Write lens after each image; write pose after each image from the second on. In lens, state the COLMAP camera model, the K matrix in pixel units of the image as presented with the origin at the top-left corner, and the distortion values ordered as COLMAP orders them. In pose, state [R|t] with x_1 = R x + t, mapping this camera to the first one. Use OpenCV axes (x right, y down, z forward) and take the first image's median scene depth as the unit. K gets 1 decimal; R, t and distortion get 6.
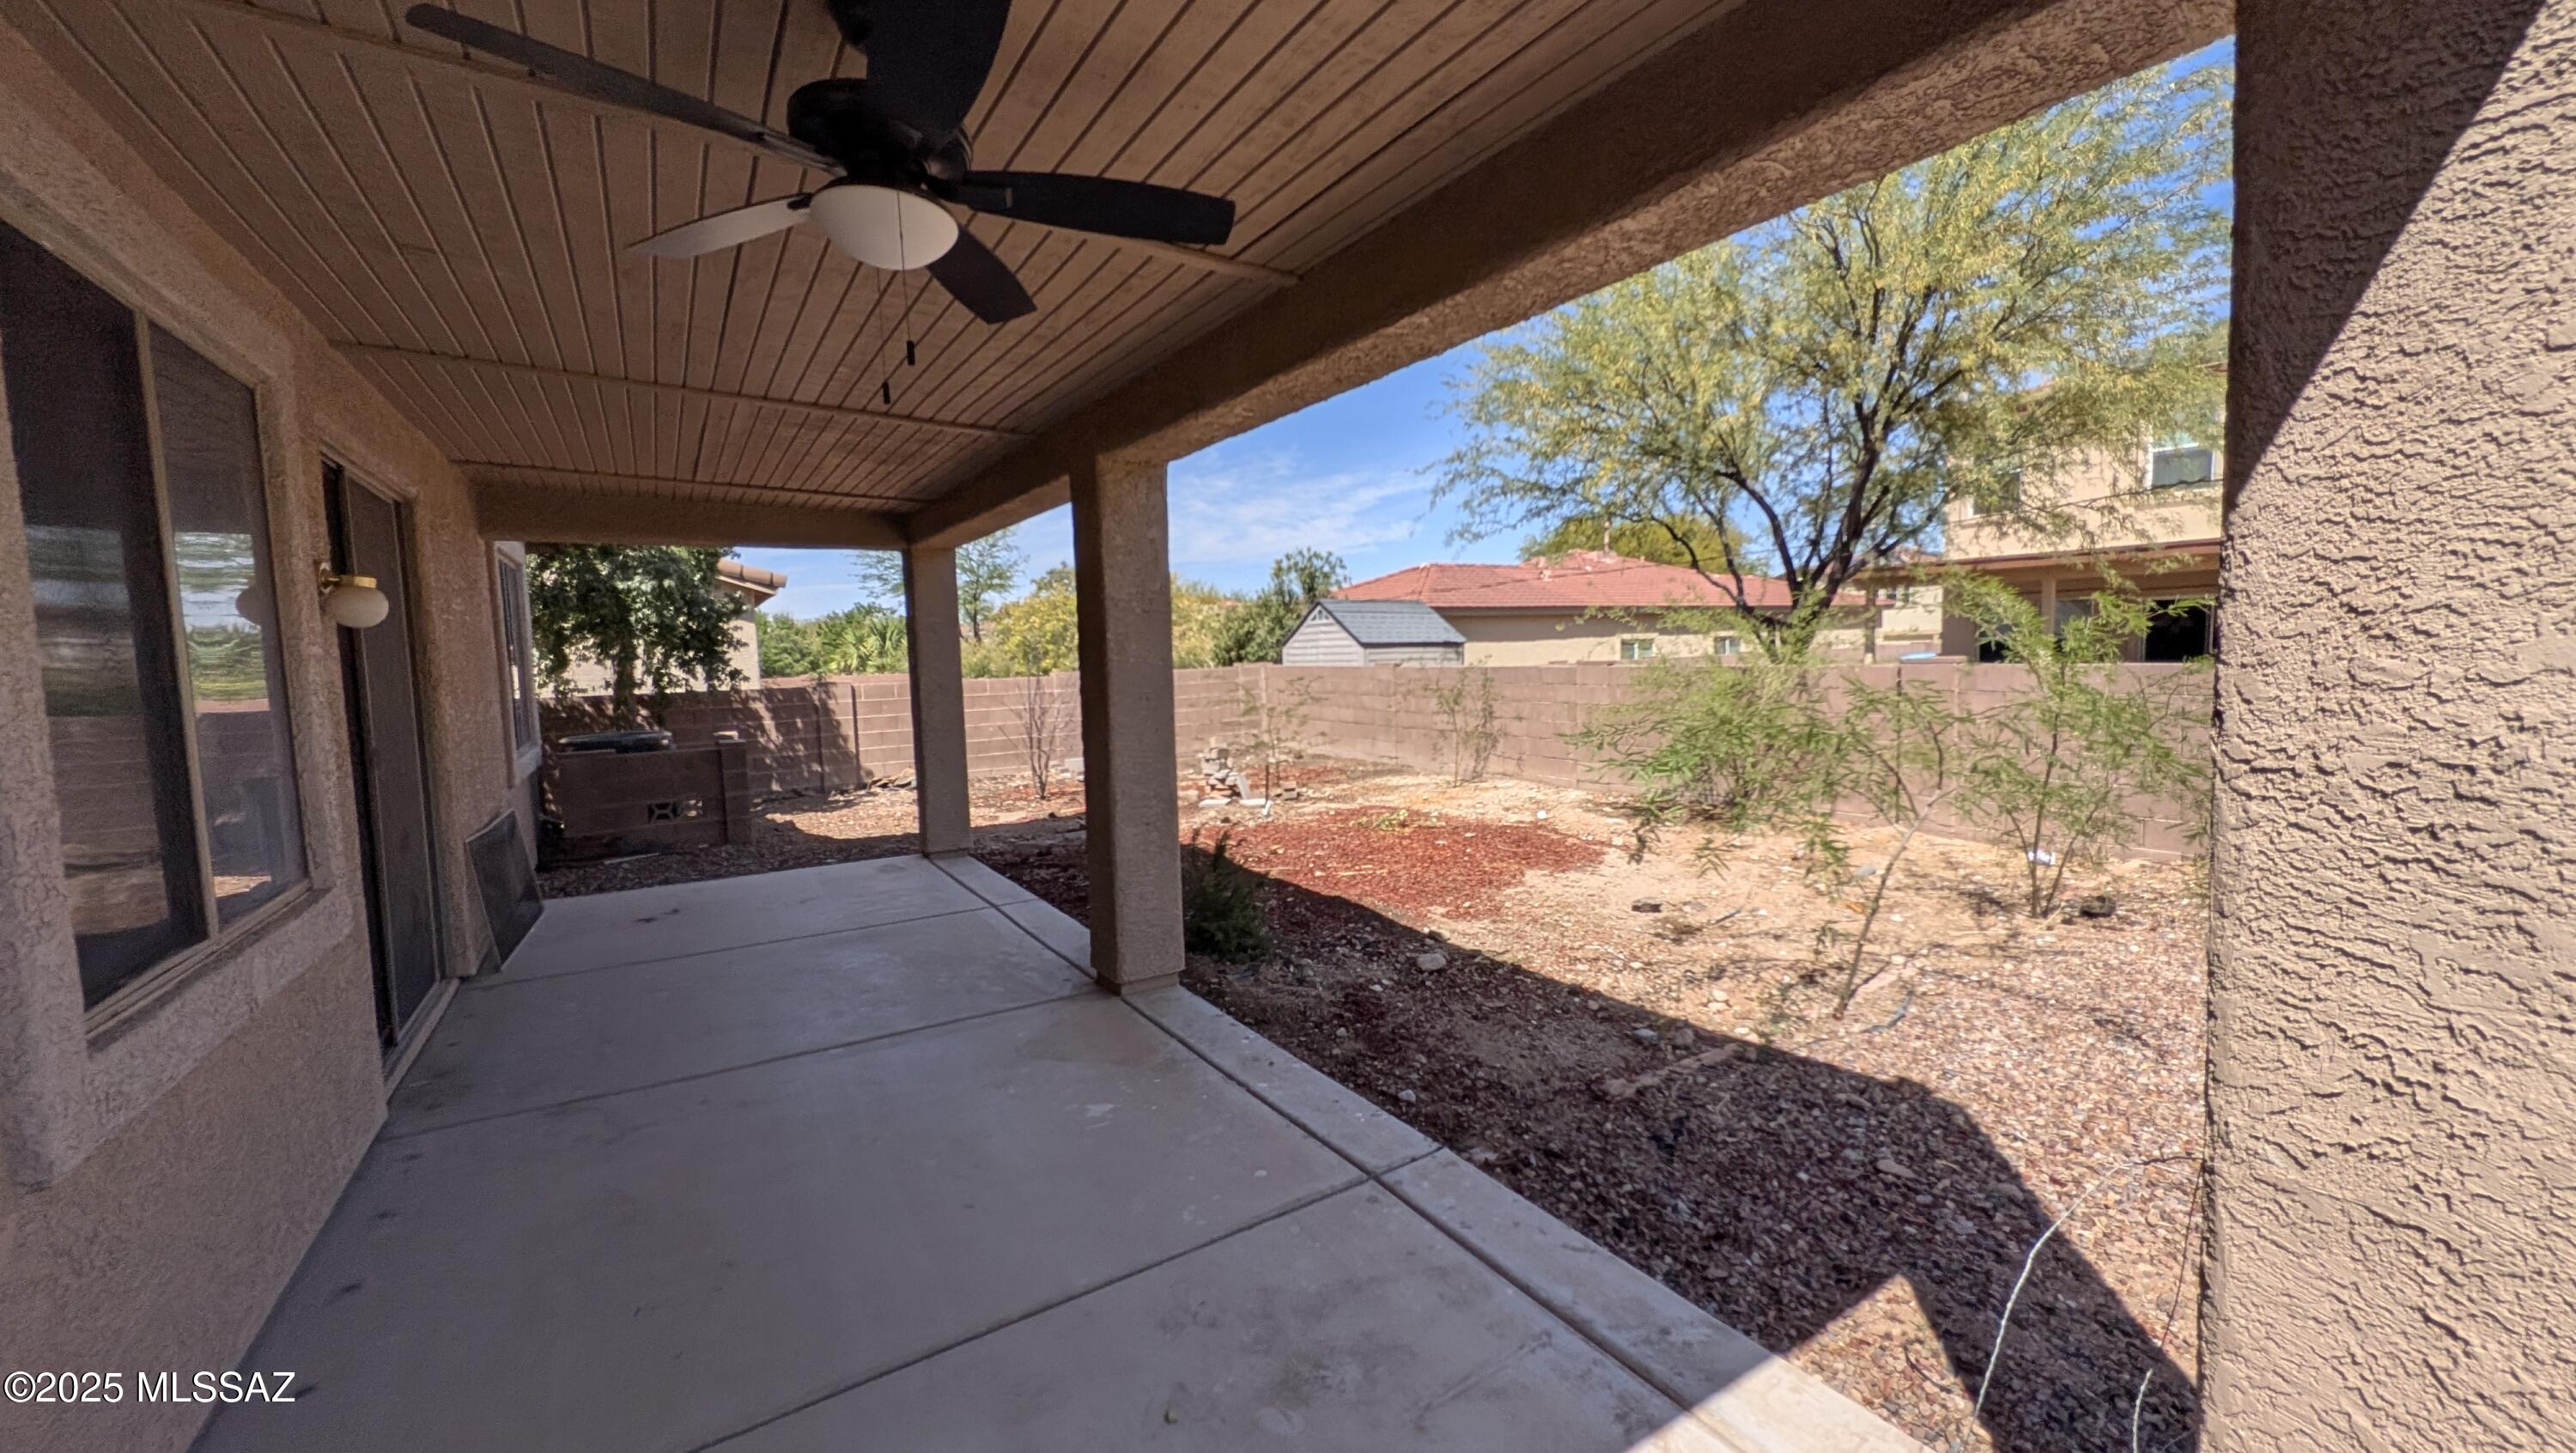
lens RADIAL K [[954.9, 0, 1280.4], [0, 954.9, 726.5], [0, 0, 1]] dist [-0.000202, -0.000124]
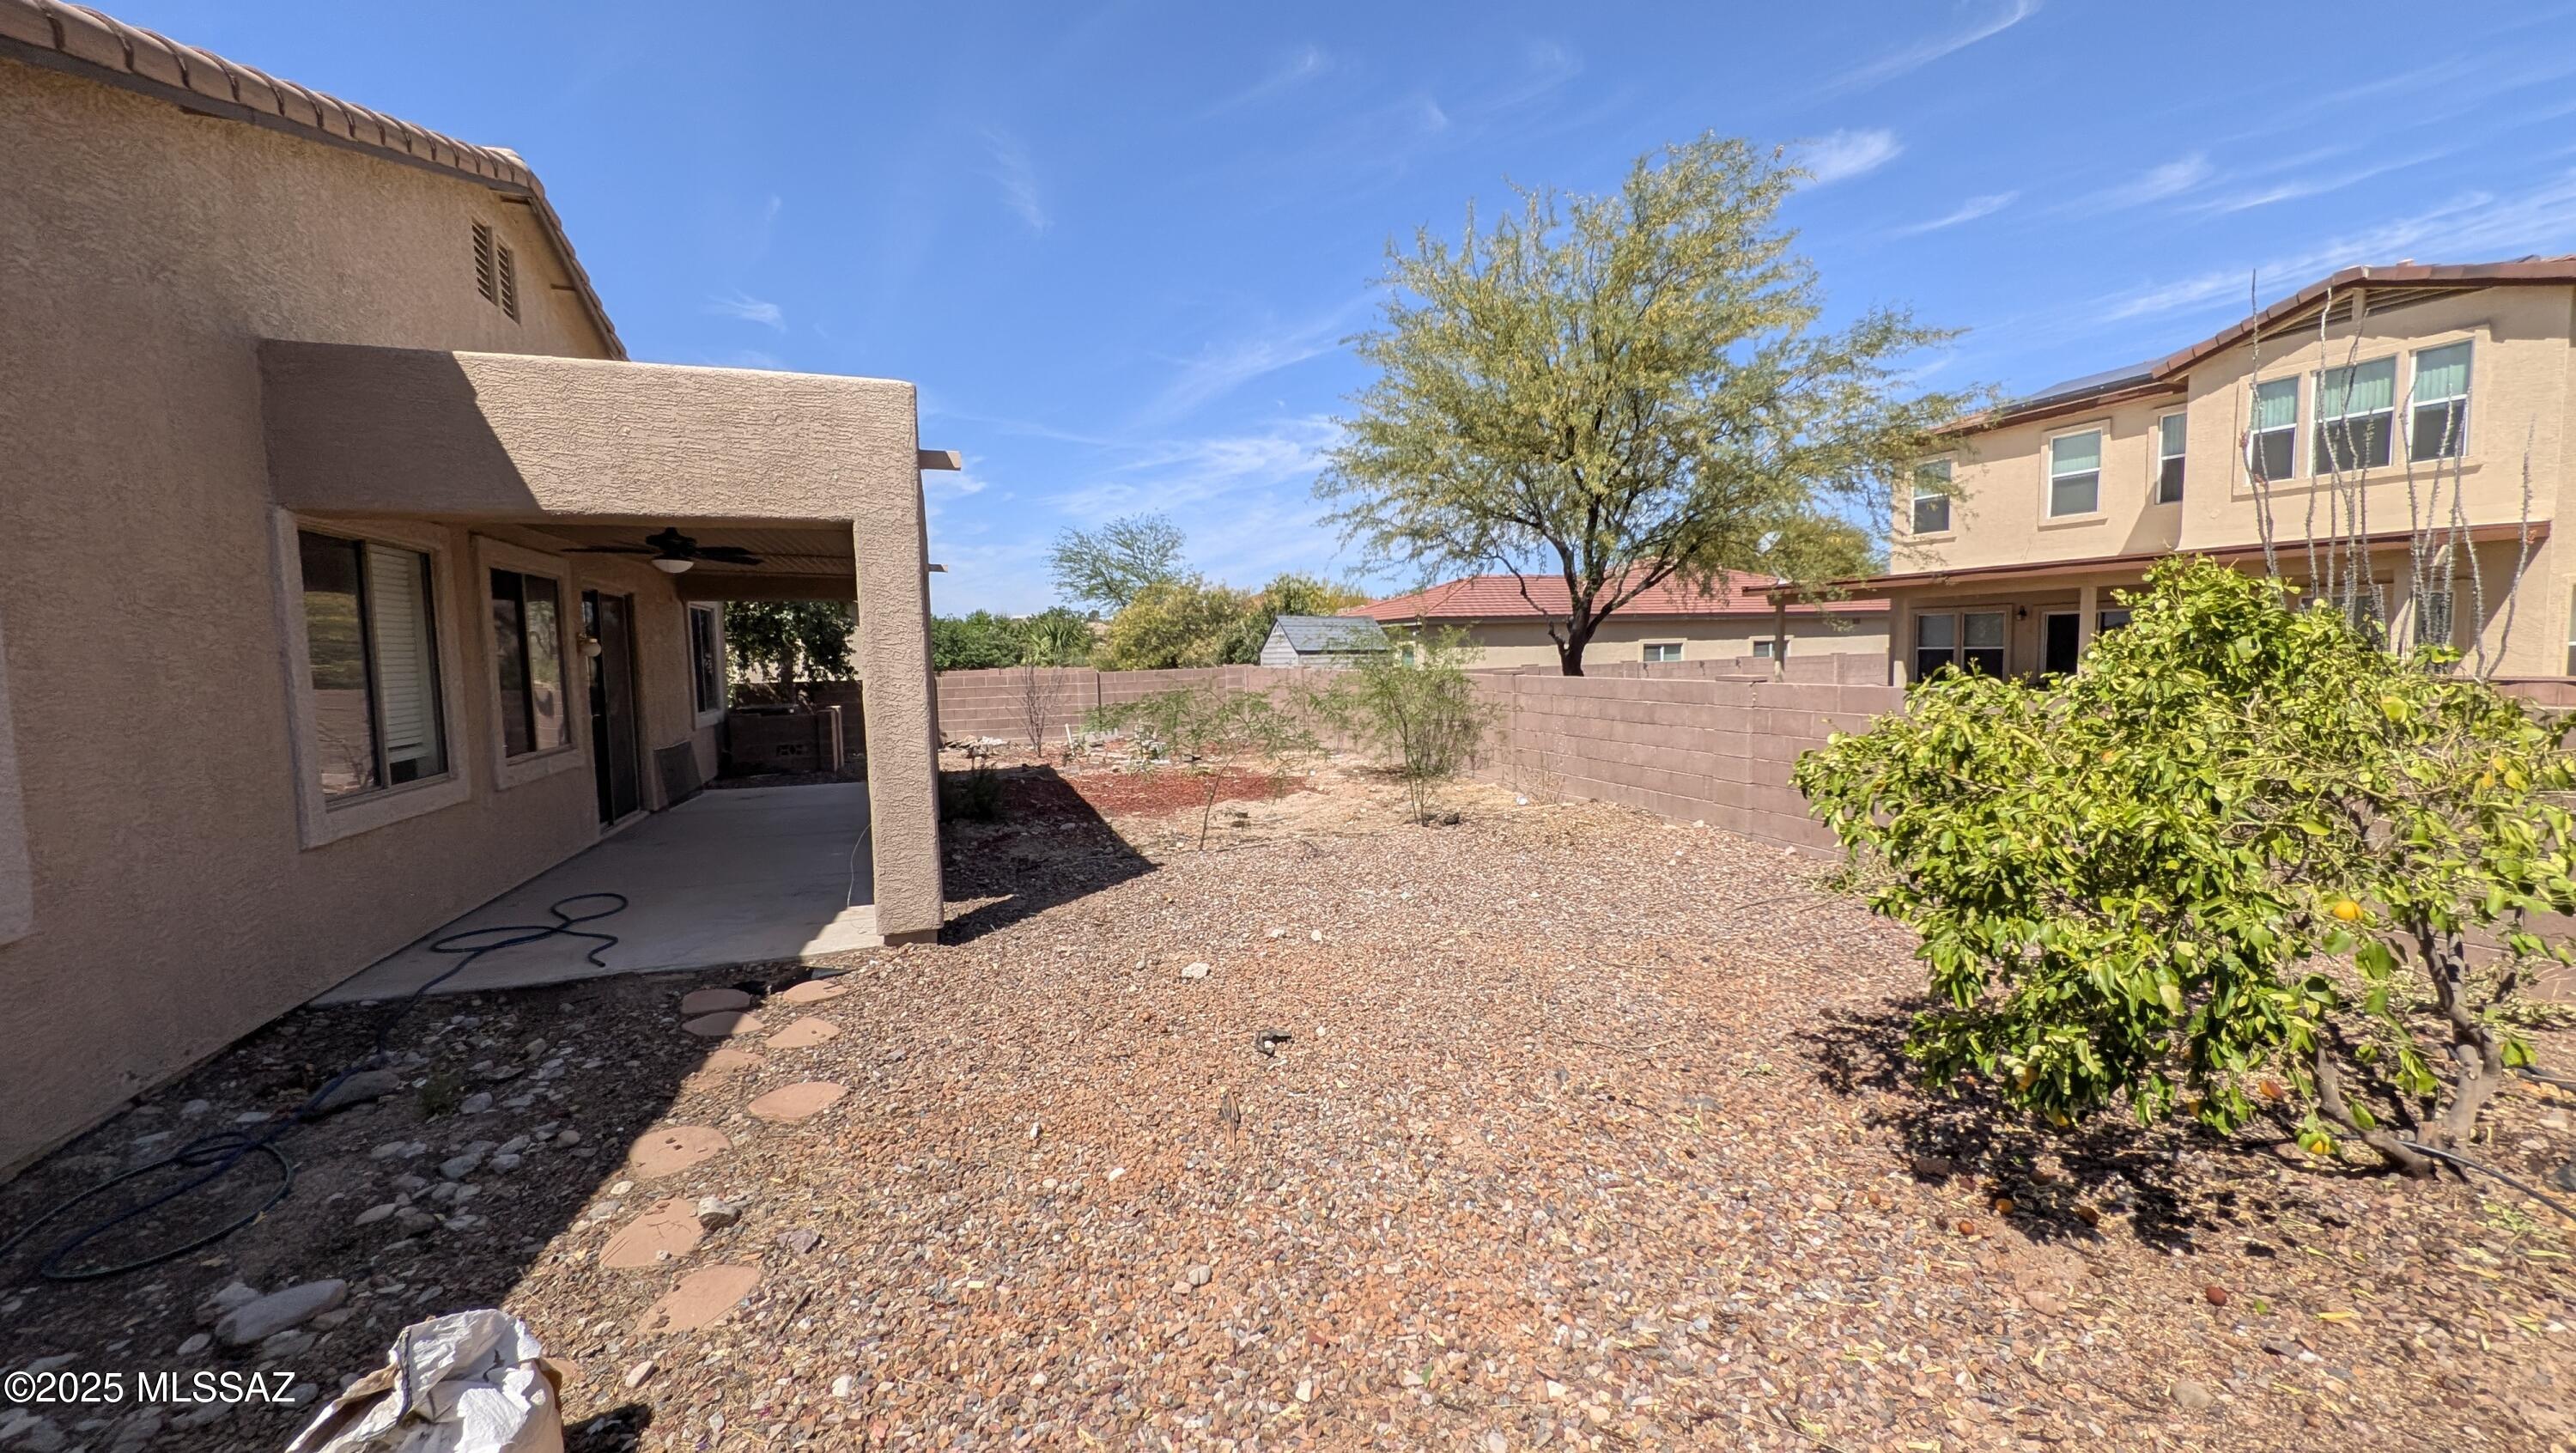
lens RADIAL K [[963.9, 0, 1288.0], [0, 963.9, 726.5], [0, 0, 1]] dist [-0.000182, 0.000024]
pose [[0.970482, 0.025655, -0.239806, 0.391393], [-0.023861, 0.999661, 0.010382, 0.003277], [0.239991, -0.004354, 0.970765, -0.287307]]
